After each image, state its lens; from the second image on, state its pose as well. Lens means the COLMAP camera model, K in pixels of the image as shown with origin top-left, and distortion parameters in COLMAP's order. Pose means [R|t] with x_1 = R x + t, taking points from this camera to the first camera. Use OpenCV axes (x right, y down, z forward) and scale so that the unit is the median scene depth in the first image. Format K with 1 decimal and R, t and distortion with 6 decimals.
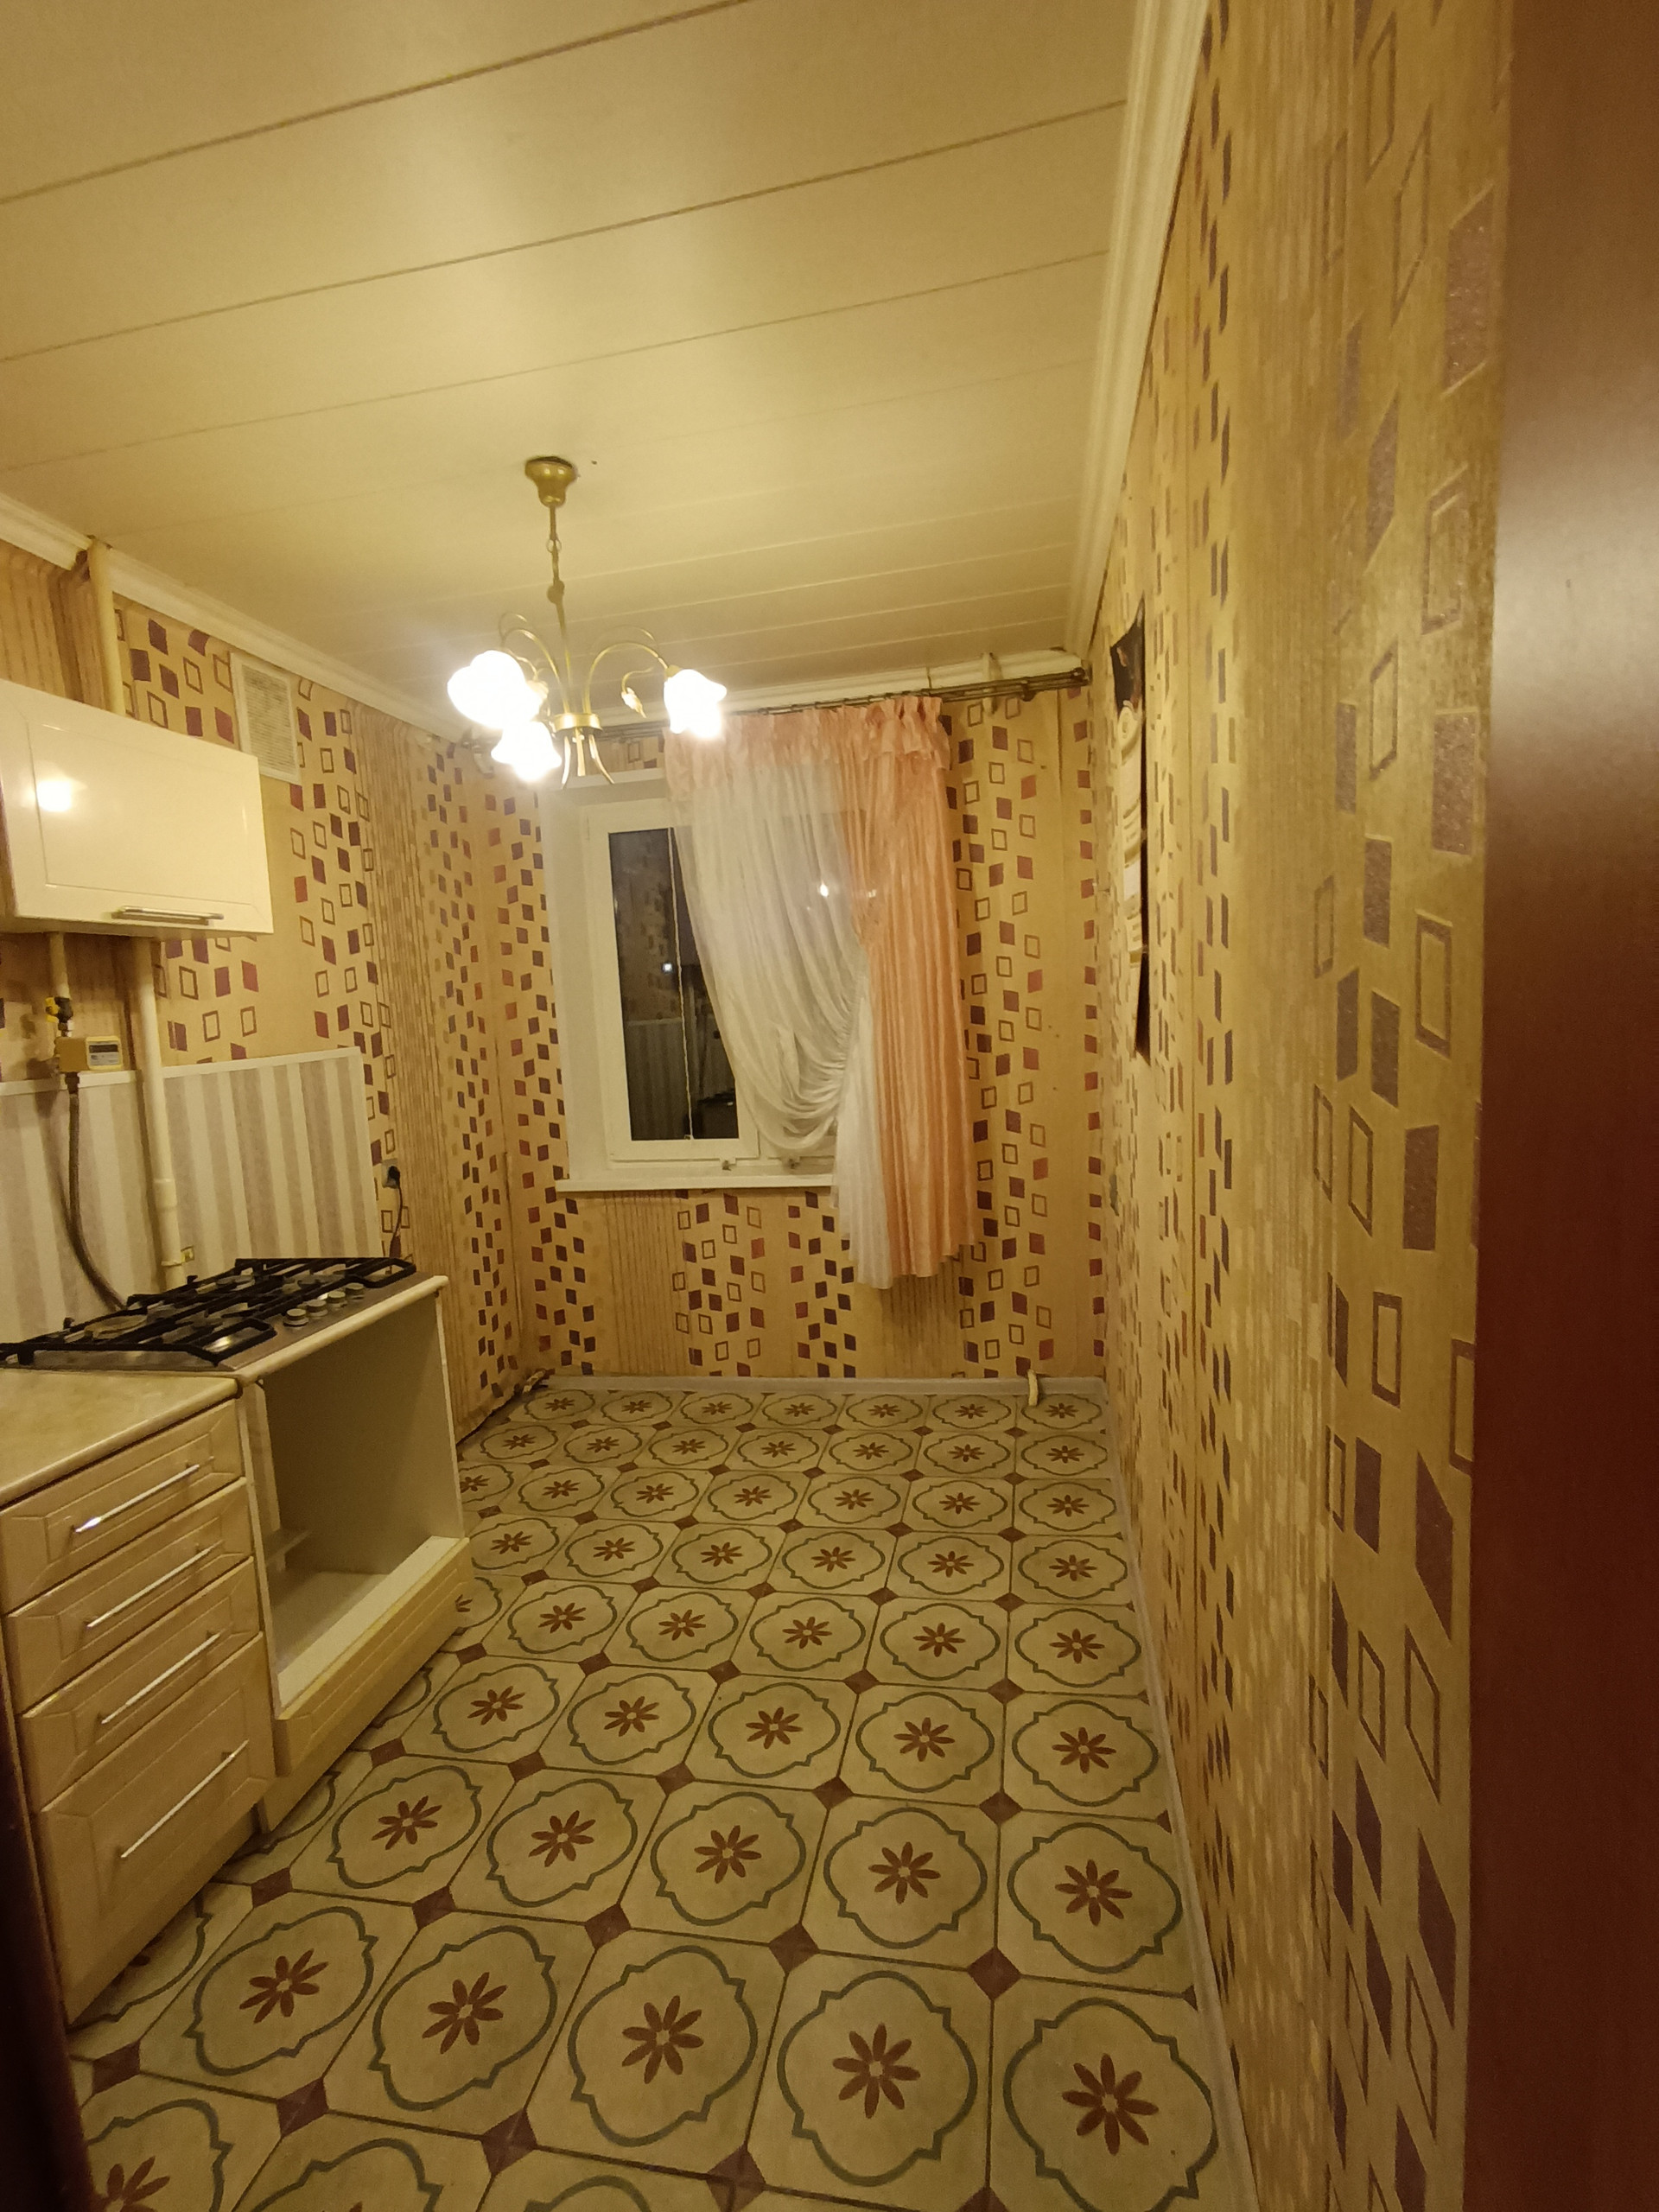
lens RADIAL K [[999.9, 0, 852.4], [0, 999.9, 1098.6], [0, 0, 1]] dist [-0.027307, 0.023333]
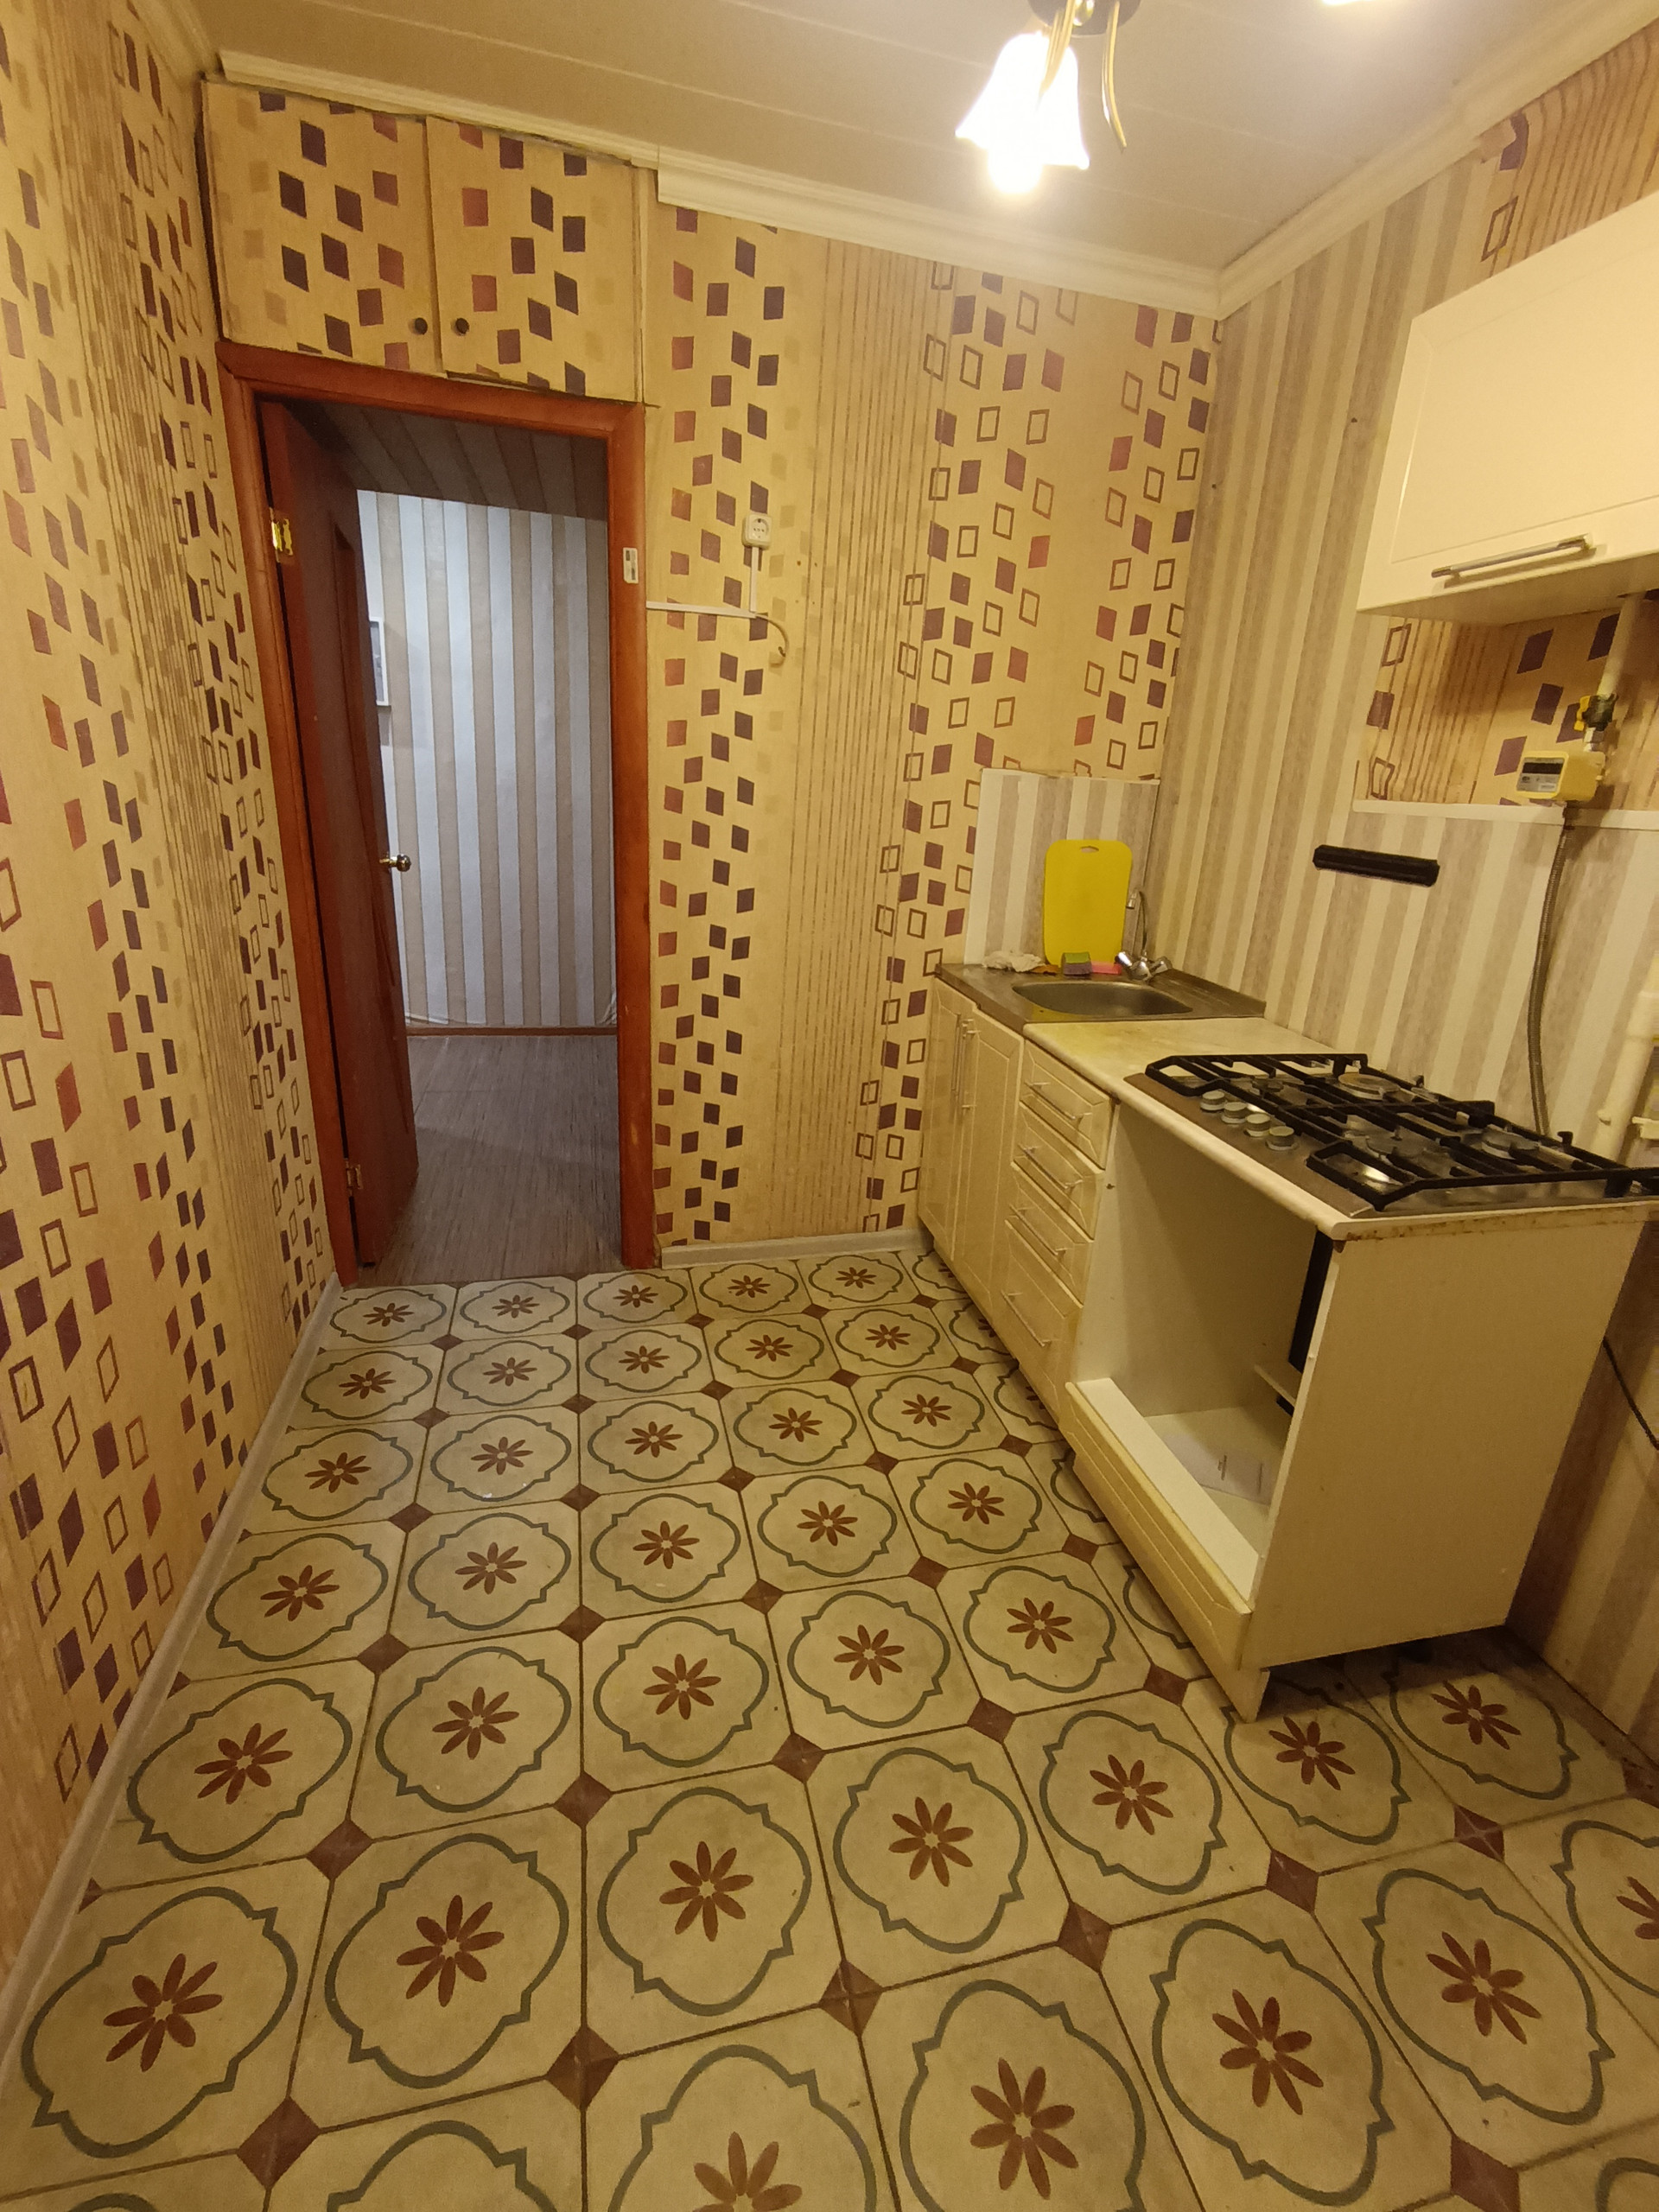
lens RADIAL K [[974.3, 0, 829.5], [0, 974.3, 1106.0], [0, 0, 1]] dist [-0.072103, 0.043782]
pose [[-0.912198, 0.128816, -0.388975, 0.032723], [-0.055926, 0.901273, 0.429626, -0.067195], [0.405916, 0.413658, -0.814935, 1.032745]]
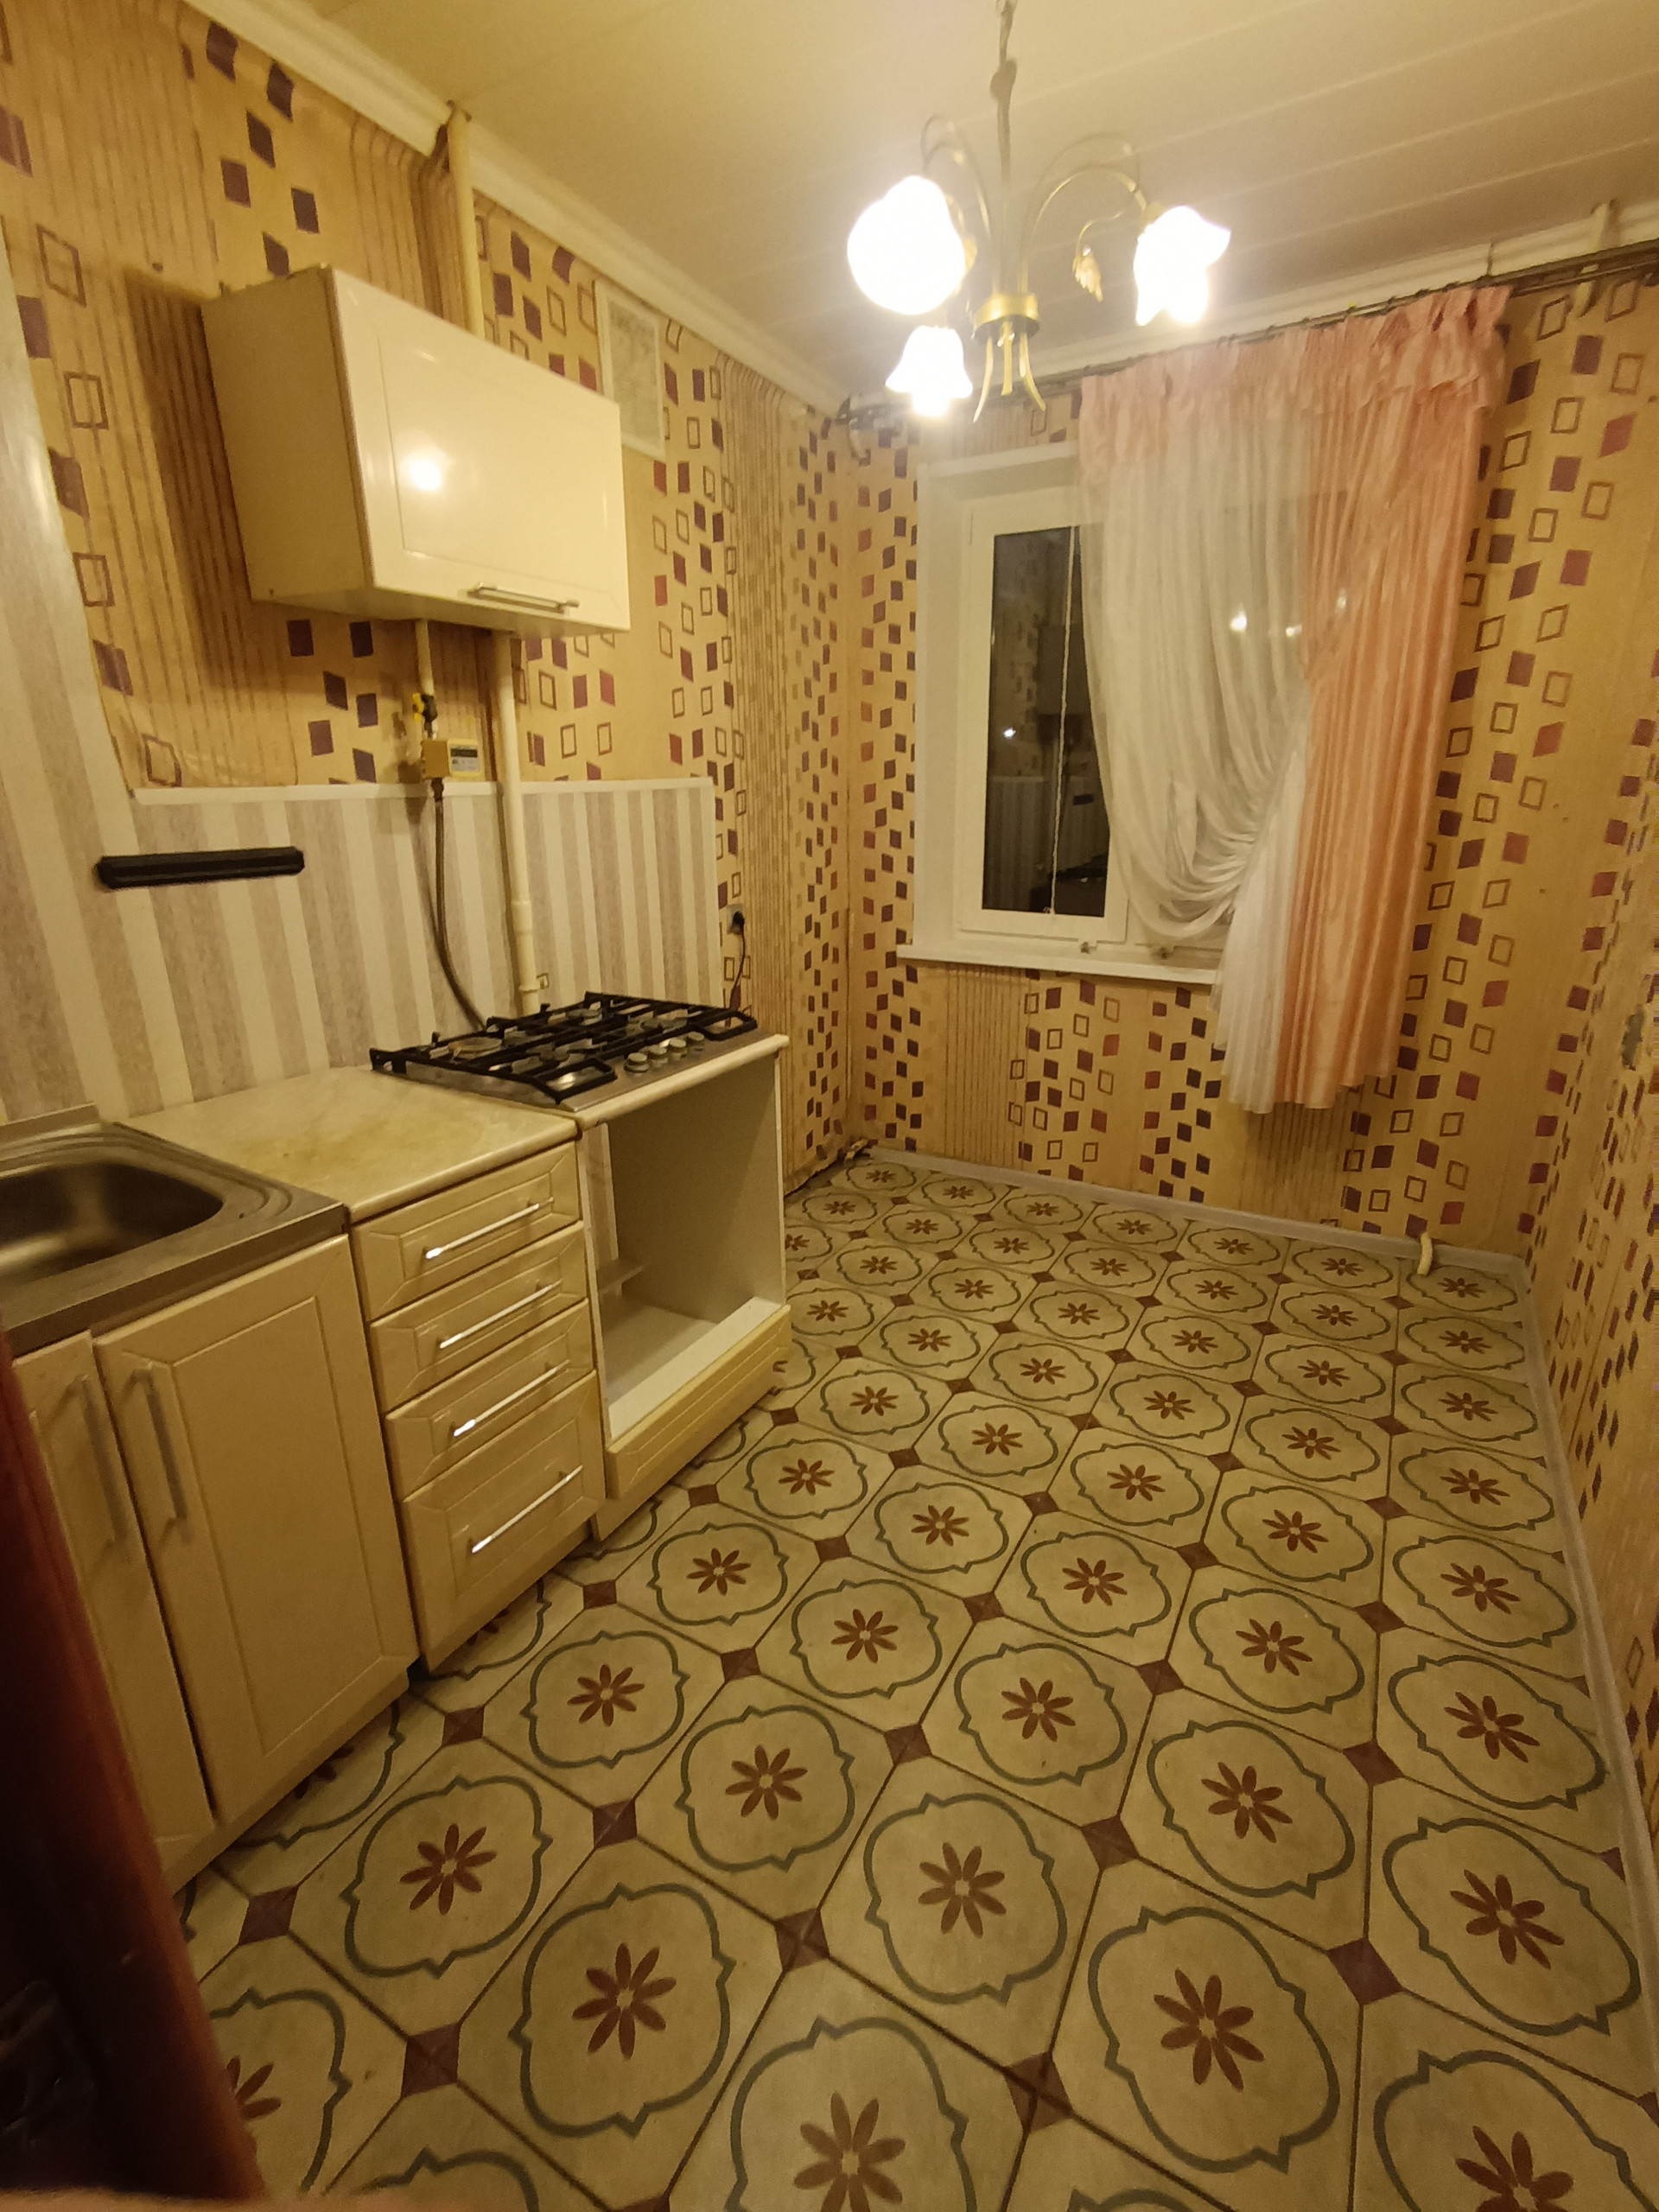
lens RADIAL K [[999.9, 0, 852.4], [0, 999.9, 1098.6], [0, 0, 1]] dist [-0.027307, 0.023333]
pose [[0.946183, 0.146022, -0.288817, -0.063755], [-0.079830, 0.970154, 0.228970, 0.015252], [0.313632, -0.193592, 0.929600, 0.127392]]
